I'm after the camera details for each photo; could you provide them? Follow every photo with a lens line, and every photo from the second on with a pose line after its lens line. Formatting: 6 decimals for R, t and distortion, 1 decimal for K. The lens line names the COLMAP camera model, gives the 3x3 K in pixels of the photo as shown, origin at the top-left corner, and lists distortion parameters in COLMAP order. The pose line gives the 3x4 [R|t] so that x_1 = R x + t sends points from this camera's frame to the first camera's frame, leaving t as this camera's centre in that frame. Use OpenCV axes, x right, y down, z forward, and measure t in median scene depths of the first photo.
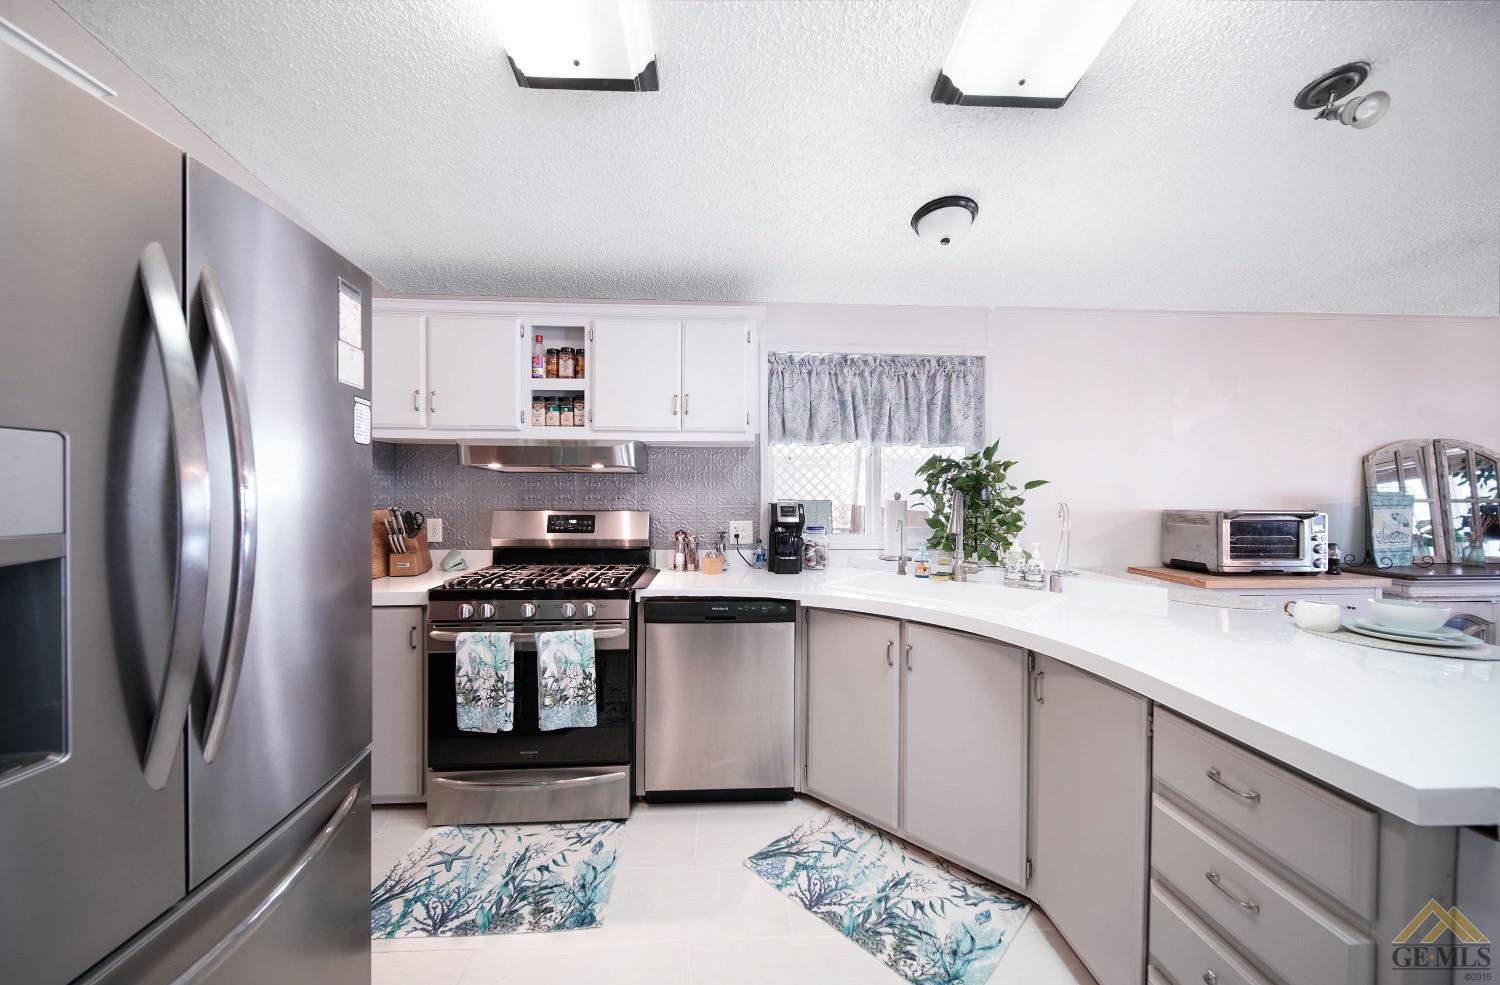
lens RADIAL K [[528.9, 0, 750.0], [0, 528.9, 489.0], [0, 0, 1]] dist [-0.000942, -0.000256]
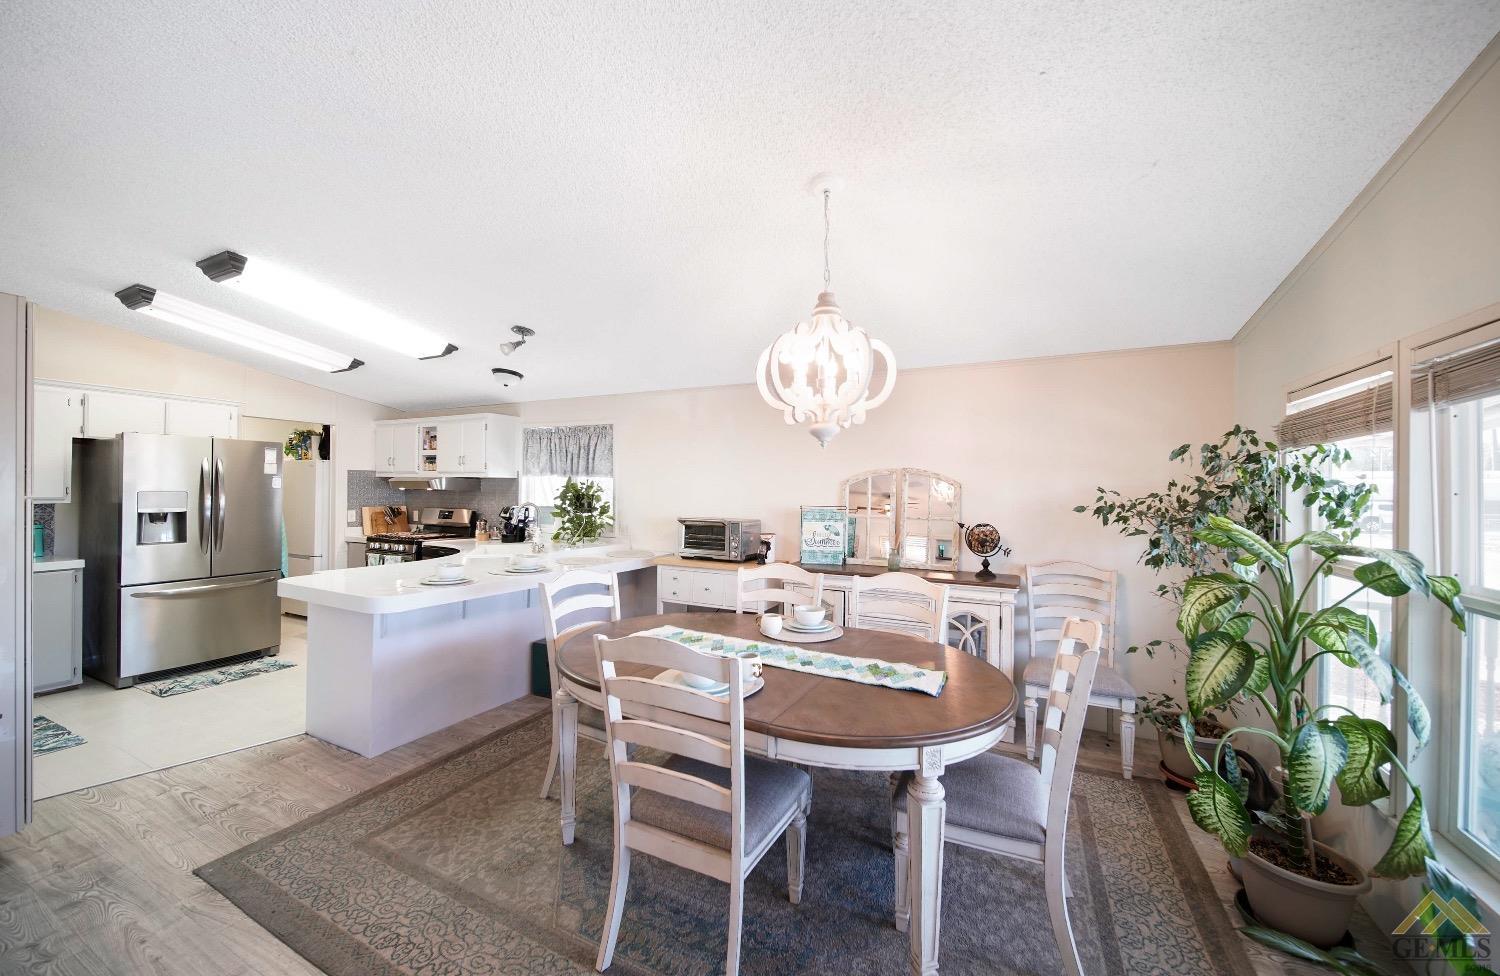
lens RADIAL K [[546.6, 0, 750.0], [0, 546.6, 488.0], [0, 0, 1]] dist [-0.001342, -0.000106]
pose [[0.875274, 0.005763, -0.483594, 2.416262], [-0.011503, 0.999894, -0.008904, -0.049763], [0.483491, 0.013356, 0.875247, -0.471948]]
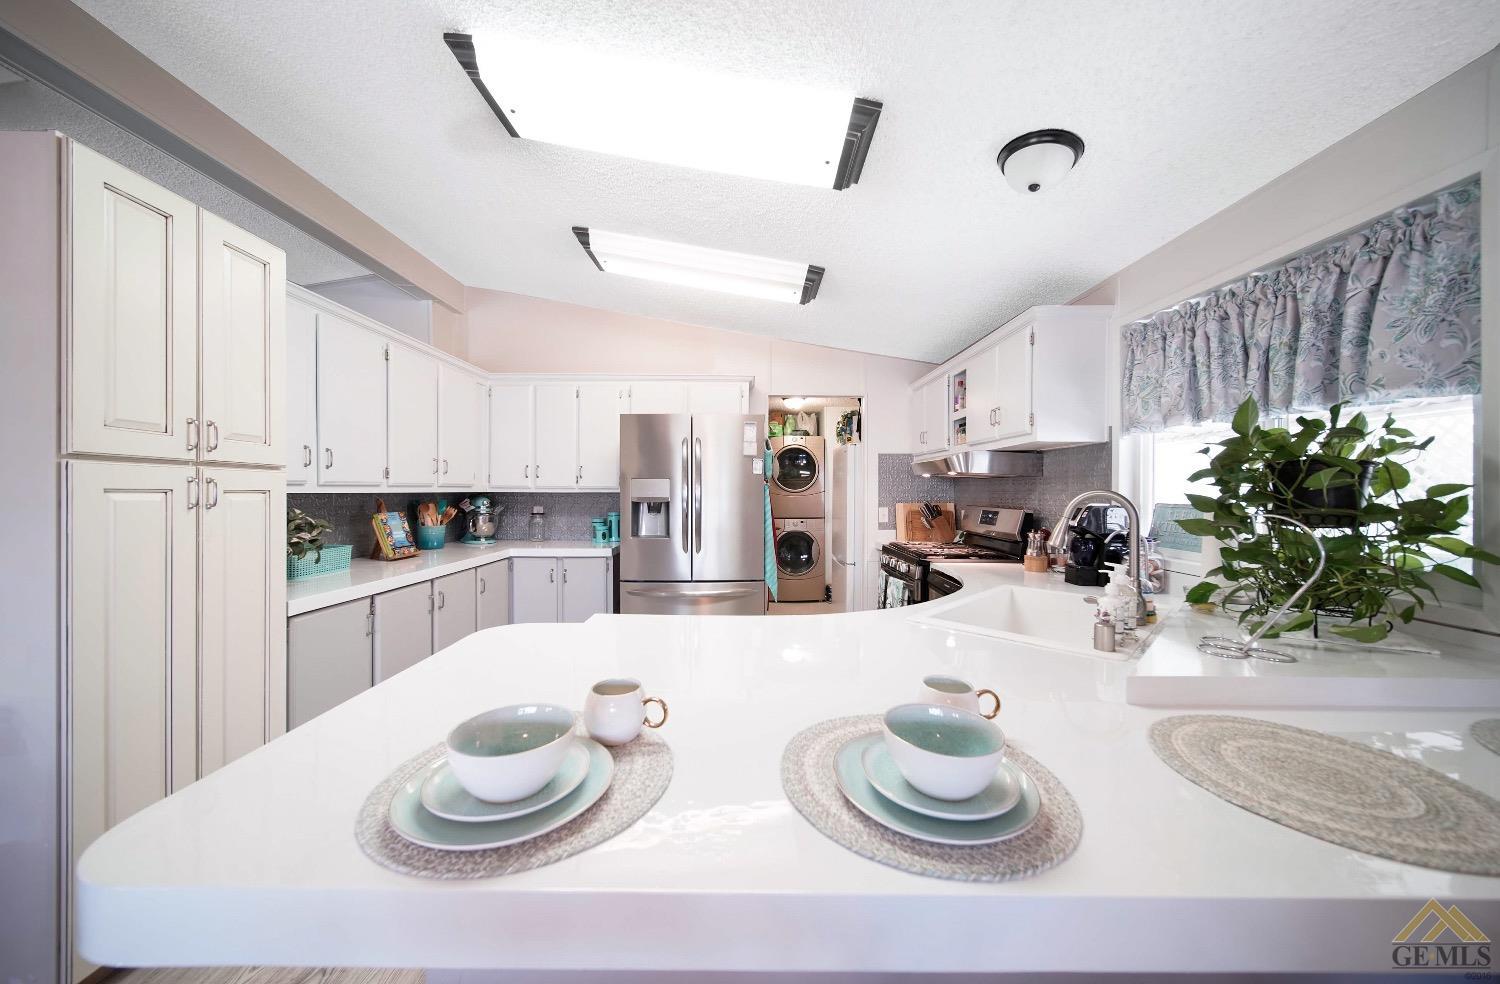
lens RADIAL K [[536.6, 0, 750.0], [0, 536.6, 492.0], [0, 0, 1]] dist [0.001486, -0.000021]
pose [[-0.031671, 0.000805, -0.999498, 1.291356], [-0.006048, 0.999981, 0.000997, 0.008576], [0.999480, 0.006077, -0.031665, 0.607577]]
